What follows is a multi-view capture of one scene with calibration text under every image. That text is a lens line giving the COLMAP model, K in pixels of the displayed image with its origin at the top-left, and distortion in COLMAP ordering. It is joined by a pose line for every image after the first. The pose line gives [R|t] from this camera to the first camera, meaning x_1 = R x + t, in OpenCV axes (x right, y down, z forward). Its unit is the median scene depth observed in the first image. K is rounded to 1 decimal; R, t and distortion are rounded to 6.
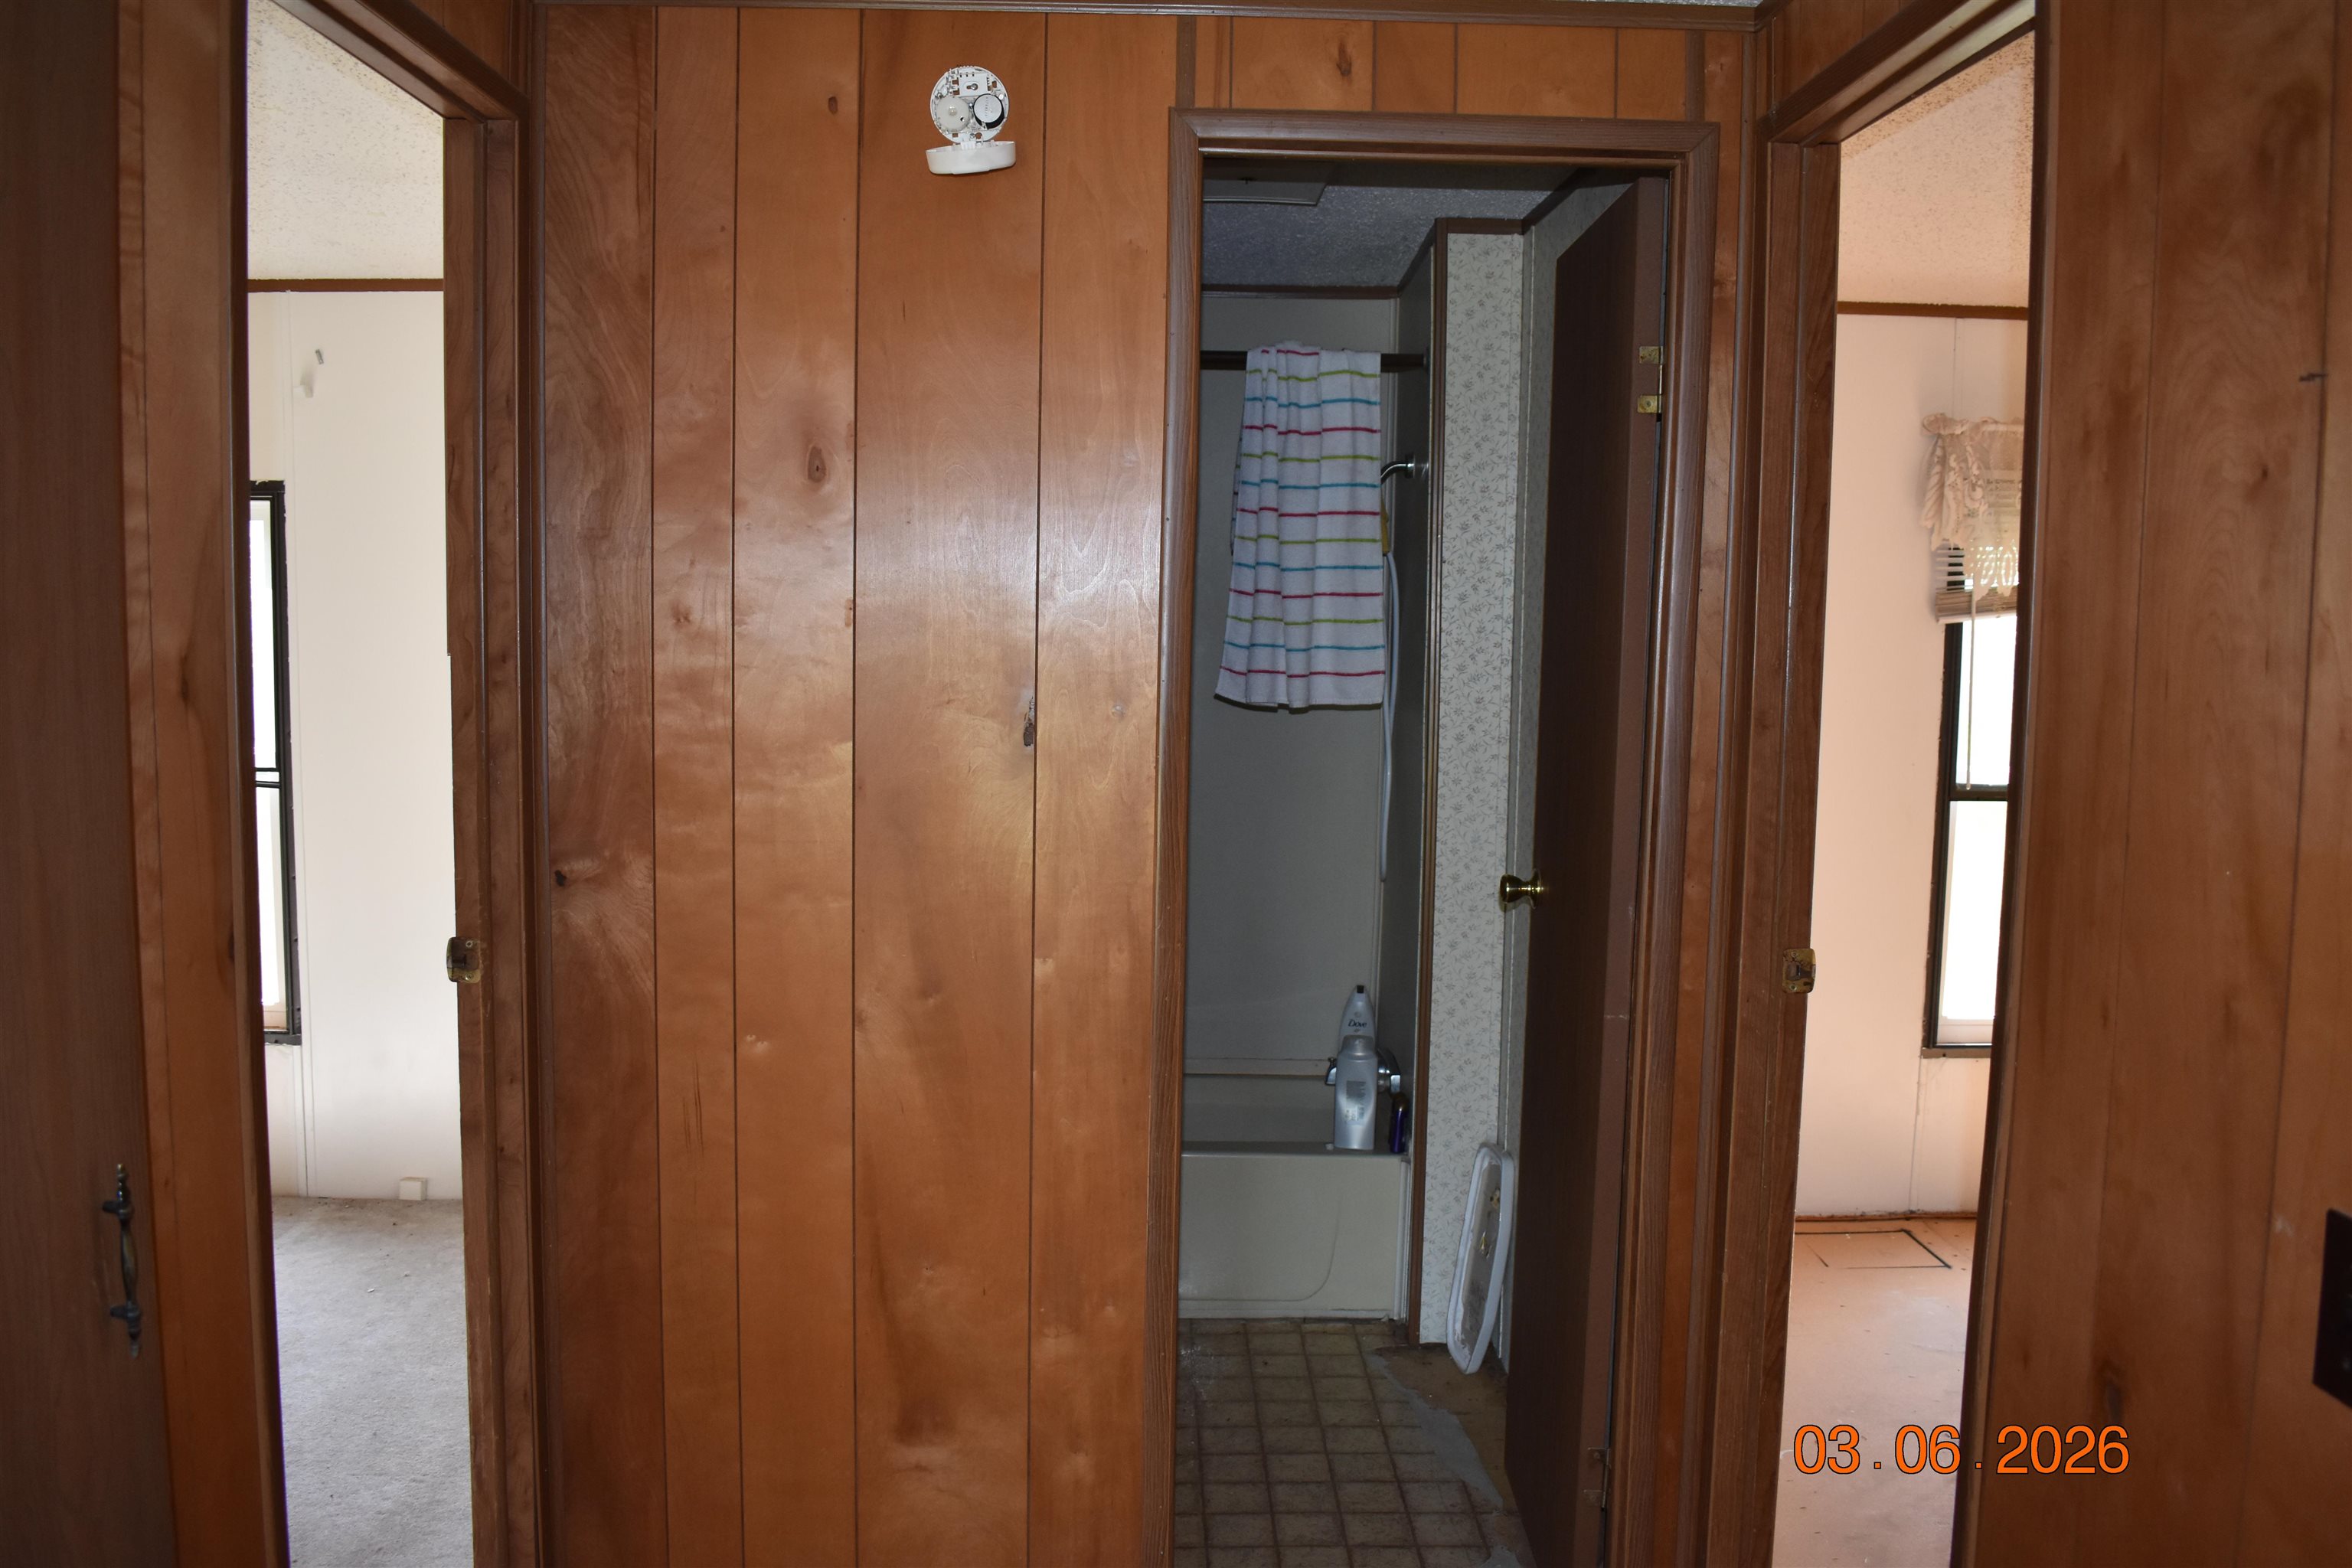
lens RADIAL K [[1785.2, 0, 1168.1], [0, 1785.2, 788.9], [0, 0, 1]] dist [-0.096242, 0.014321]
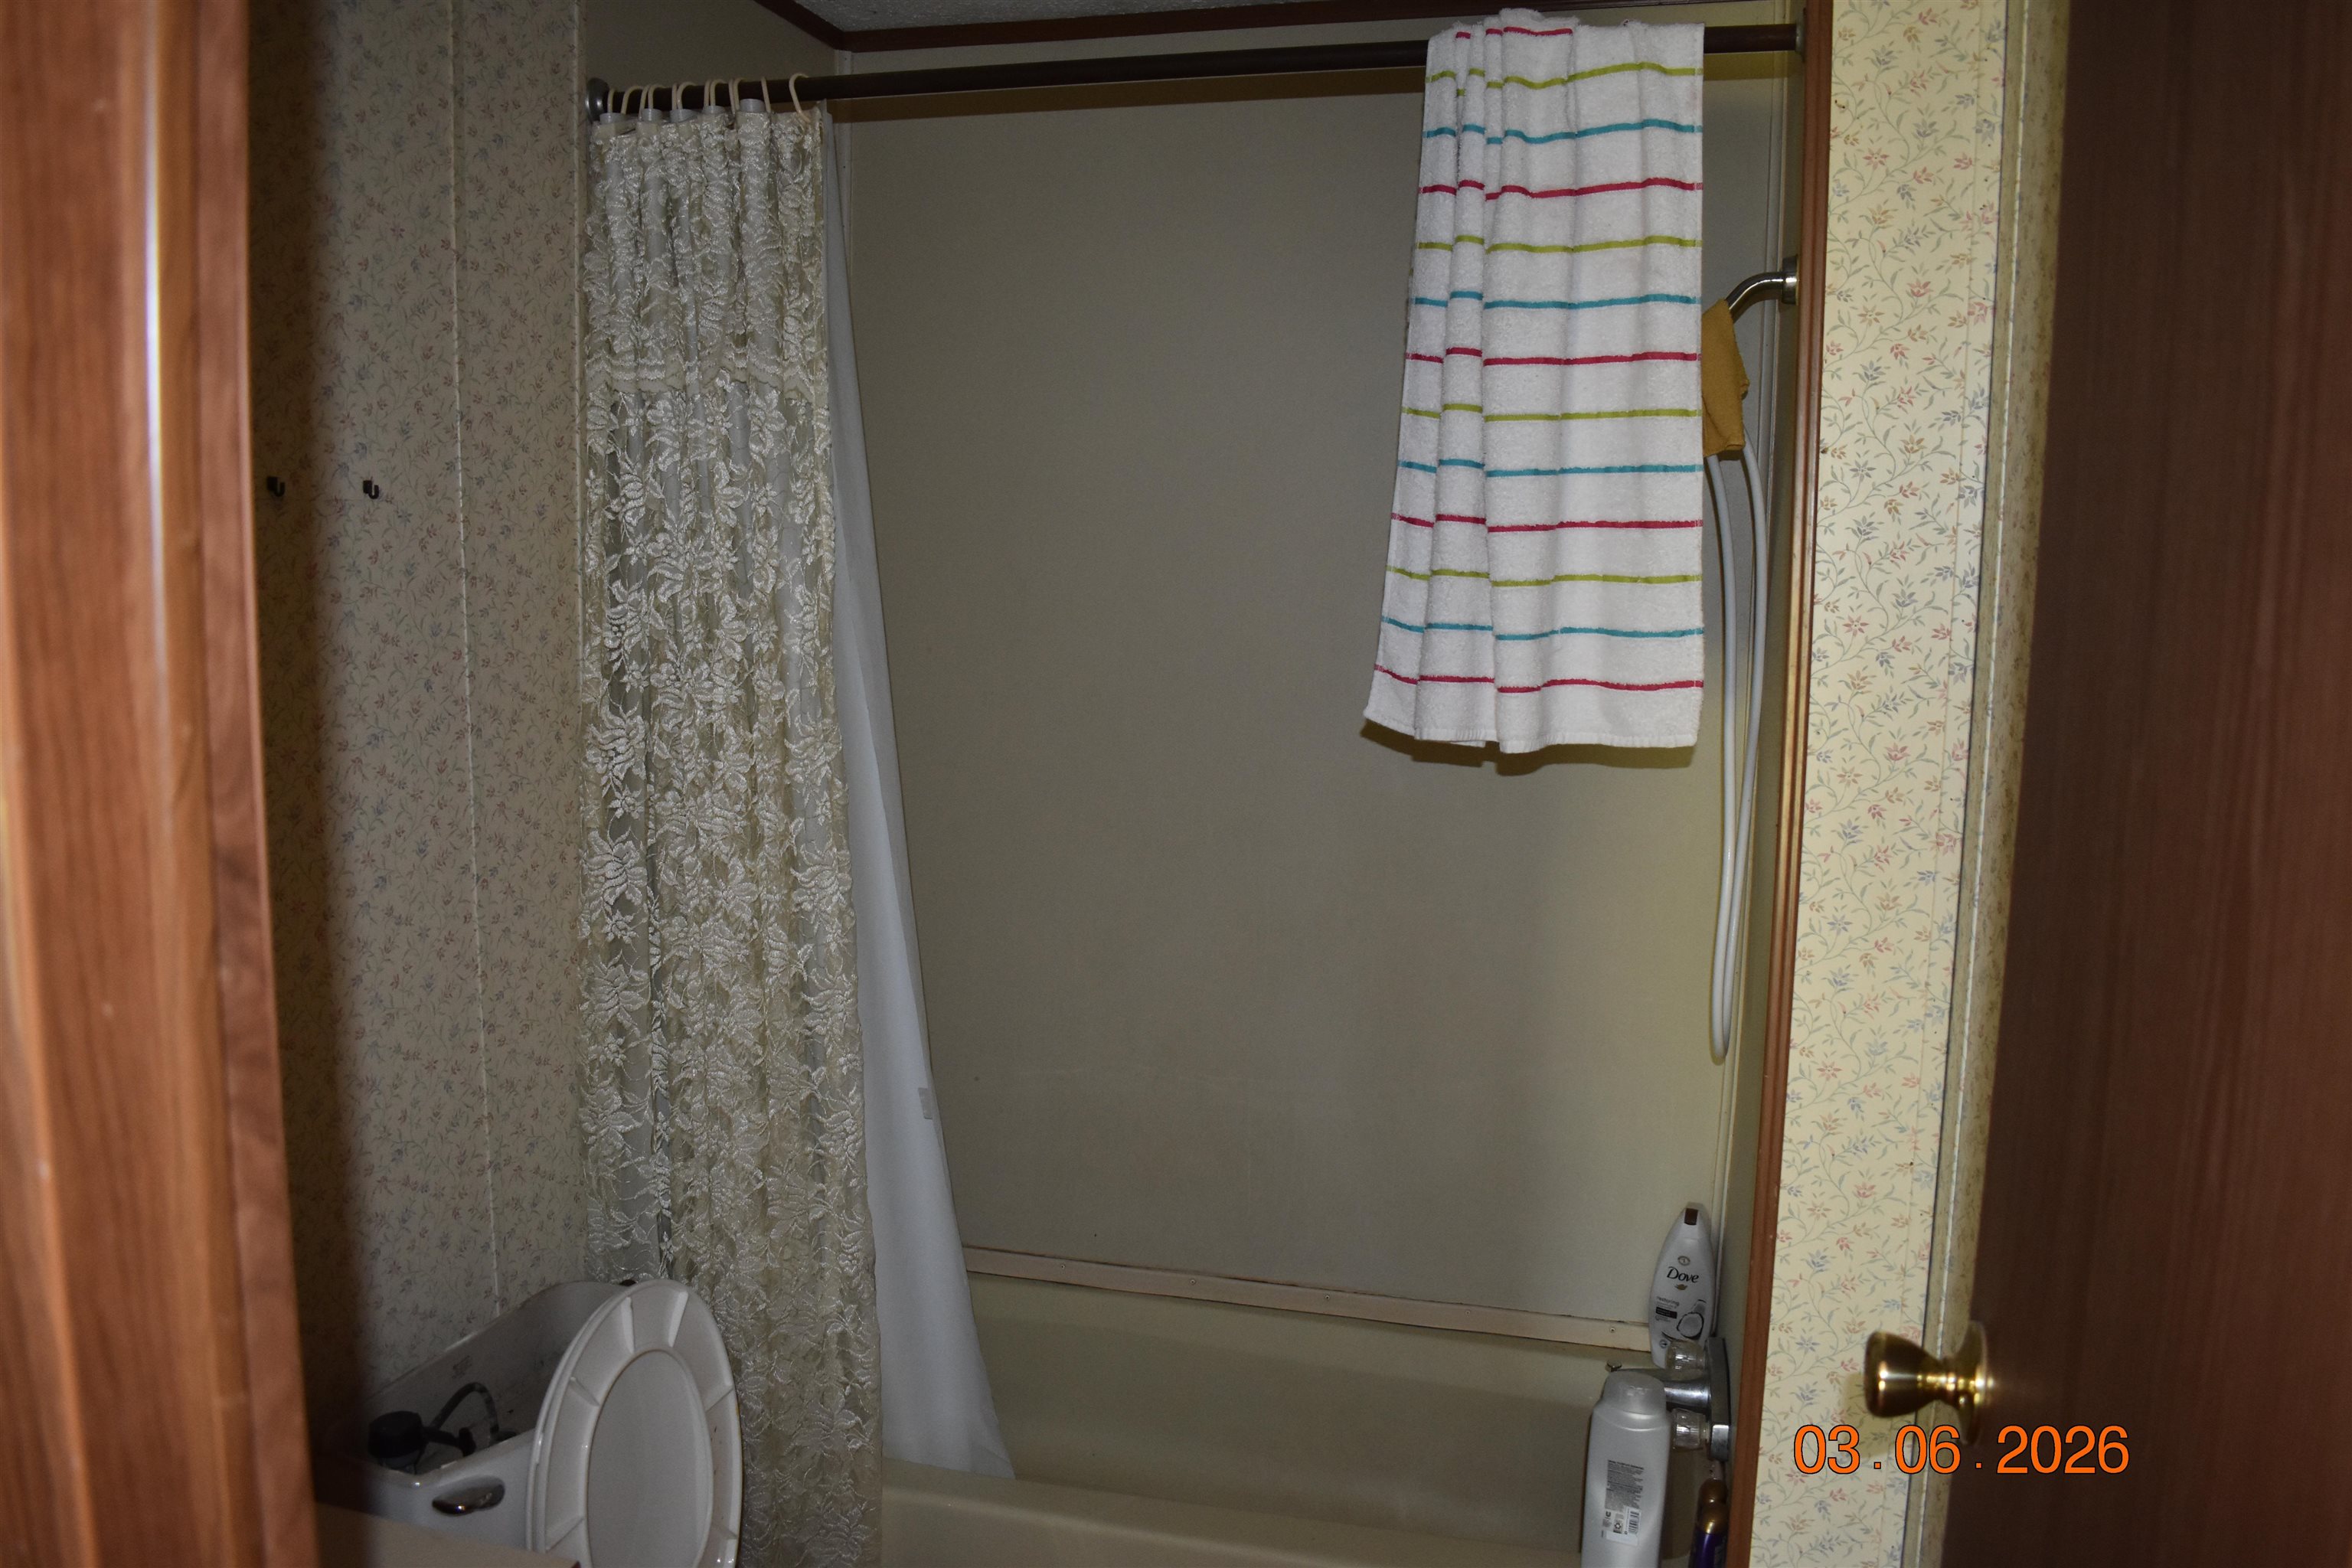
lens RADIAL K [[1785.2, 0, 1168.1], [0, 1785.2, 788.9], [0, 0, 1]] dist [-0.096242, 0.014321]
pose [[0.964095, 0.032410, -0.263572, 0.110843], [-0.025308, 0.999220, 0.030298, -0.048418], [0.264348, -0.022540, 0.964164, 0.500725]]
